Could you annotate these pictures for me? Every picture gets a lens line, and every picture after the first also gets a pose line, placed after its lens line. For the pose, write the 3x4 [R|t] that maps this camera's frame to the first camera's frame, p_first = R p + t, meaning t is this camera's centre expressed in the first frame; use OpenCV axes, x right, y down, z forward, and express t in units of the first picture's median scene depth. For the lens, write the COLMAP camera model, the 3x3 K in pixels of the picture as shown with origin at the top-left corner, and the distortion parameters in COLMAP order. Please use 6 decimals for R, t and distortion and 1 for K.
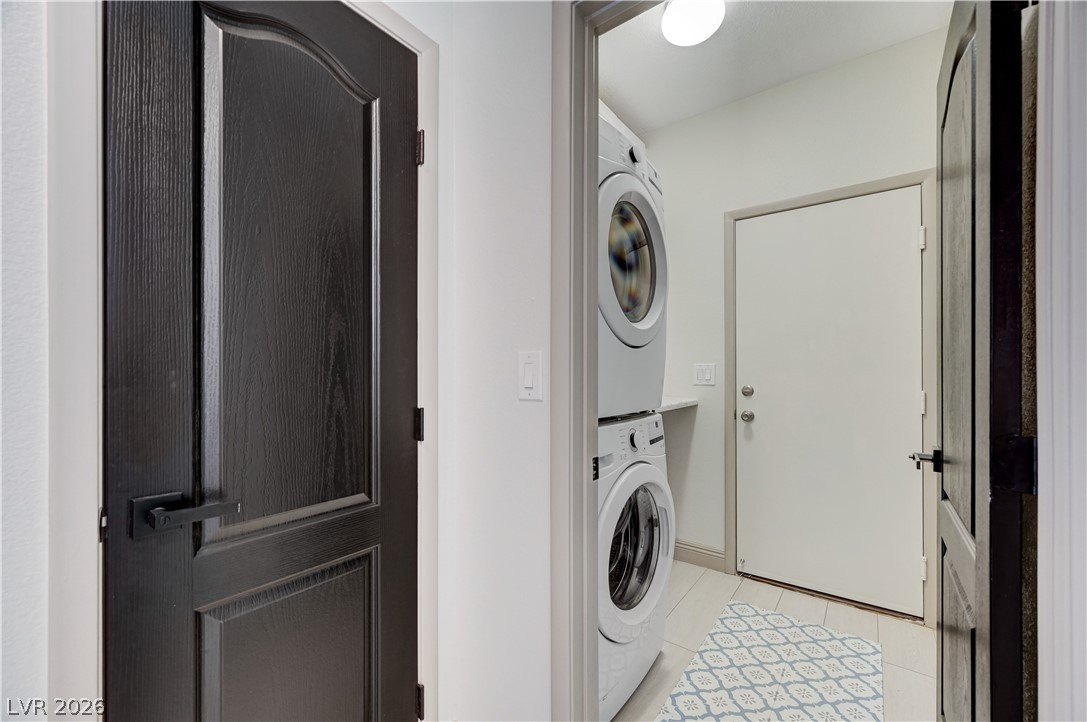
lens RADIAL K [[430.6, 0, 542.6], [0, 430.6, 367.7], [0, 0, 1]] dist [0.000795, 0.000232]
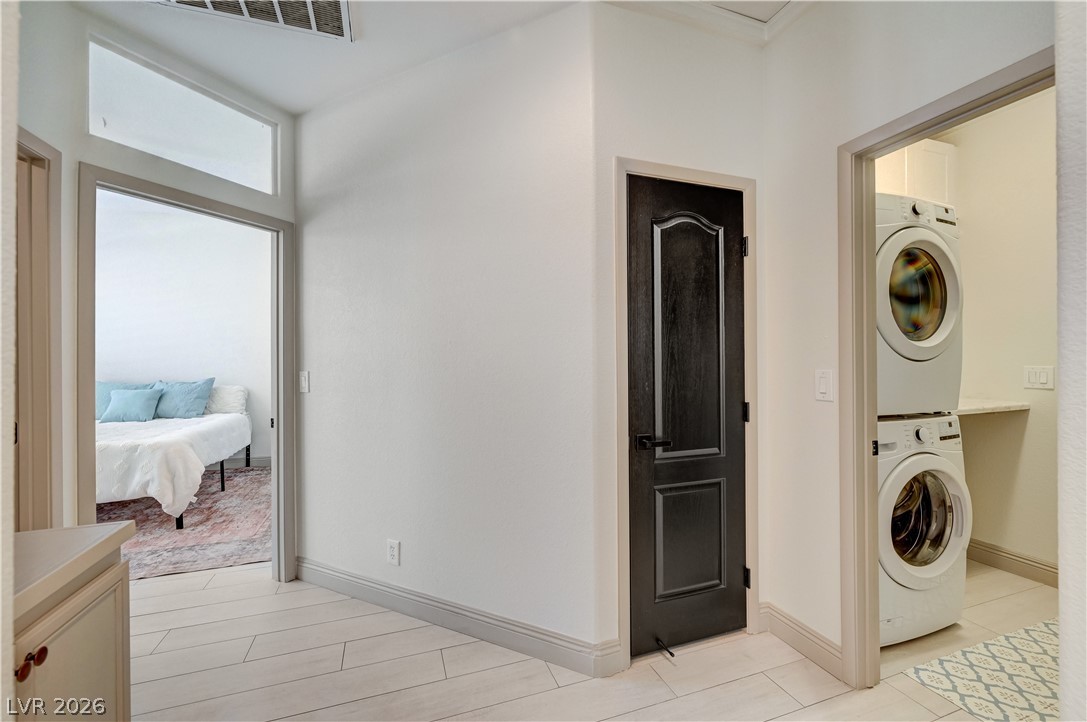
lens RADIAL K [[443.0, 0, 545.7], [0, 443.0, 356.9], [0, 0, 1]] dist [-0.006261, 0.000507]
pose [[0.836952, -0.007580, -0.547224, 0.004117], [0.010811, 0.999938, 0.002684, -0.085473], [0.547170, -0.008162, 0.836982, -0.771499]]
